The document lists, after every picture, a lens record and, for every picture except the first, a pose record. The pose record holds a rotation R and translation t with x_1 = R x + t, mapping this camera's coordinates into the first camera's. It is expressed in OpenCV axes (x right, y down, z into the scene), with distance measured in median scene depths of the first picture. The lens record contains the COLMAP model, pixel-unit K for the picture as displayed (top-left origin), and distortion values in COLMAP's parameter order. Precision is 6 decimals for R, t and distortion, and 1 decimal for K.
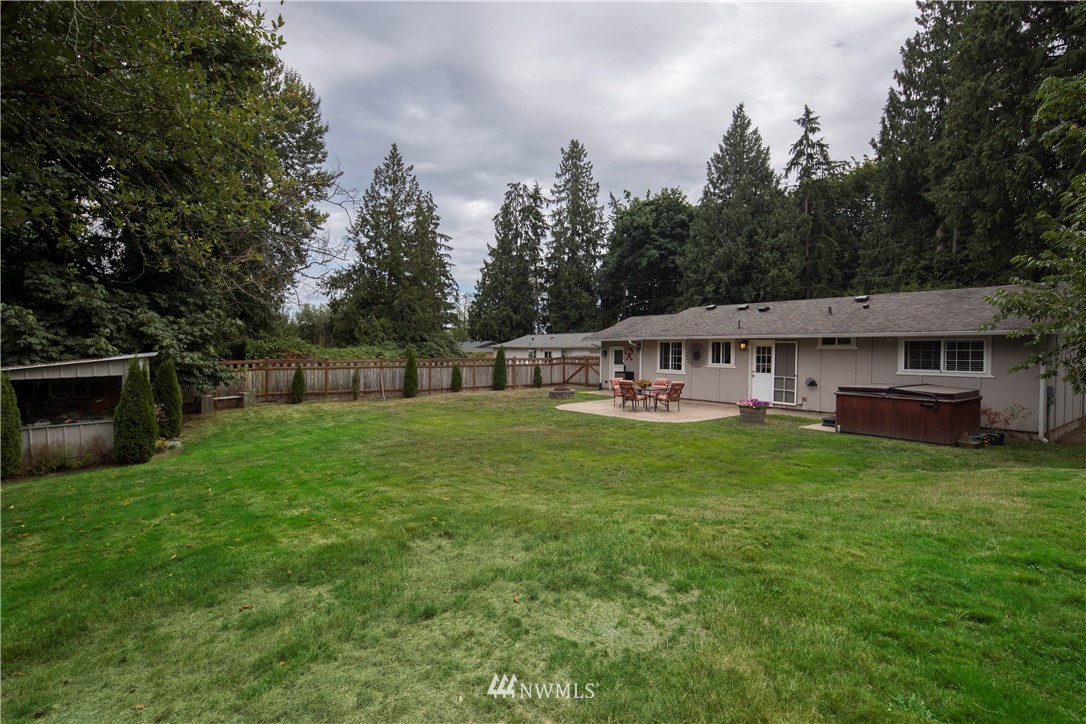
lens RADIAL K [[526.0, 0, 541.4], [0, 526.0, 356.1], [0, 0, 1]] dist [0.002834, -0.002015]
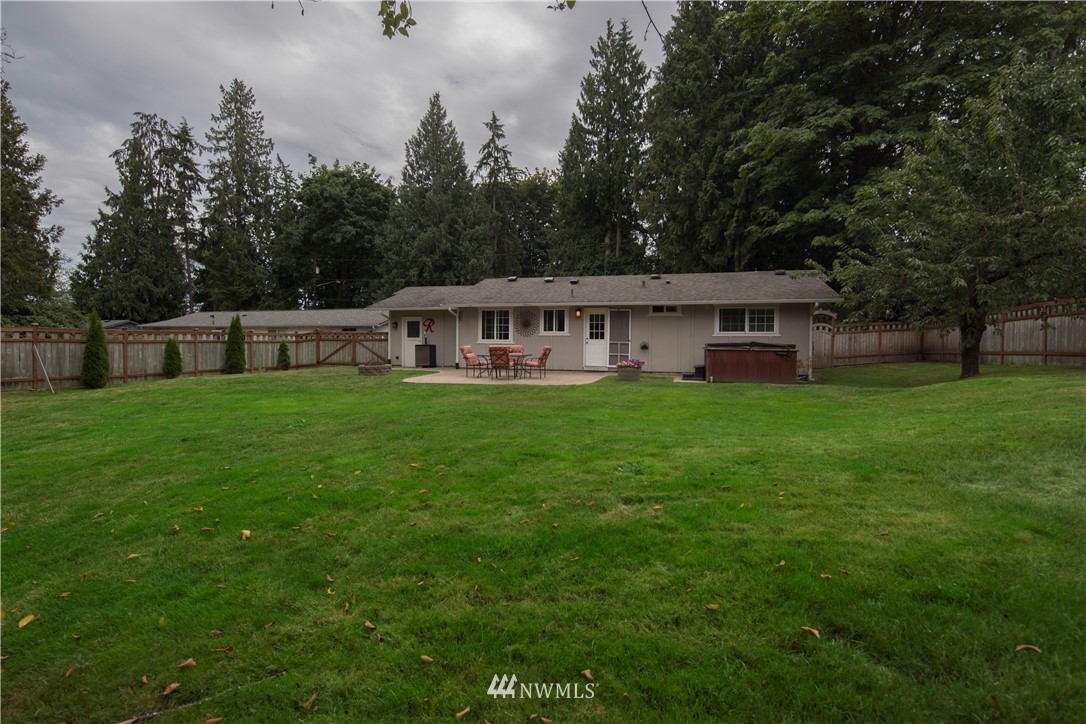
lens RADIAL K [[526.0, 0, 541.4], [0, 526.0, 356.1], [0, 0, 1]] dist [0.002834, -0.002015]
pose [[0.790460, -0.014915, 0.612331, -0.090799], [0.006481, 0.999851, 0.015989, 0.013907], [-0.612479, -0.008670, 0.790439, 0.067612]]
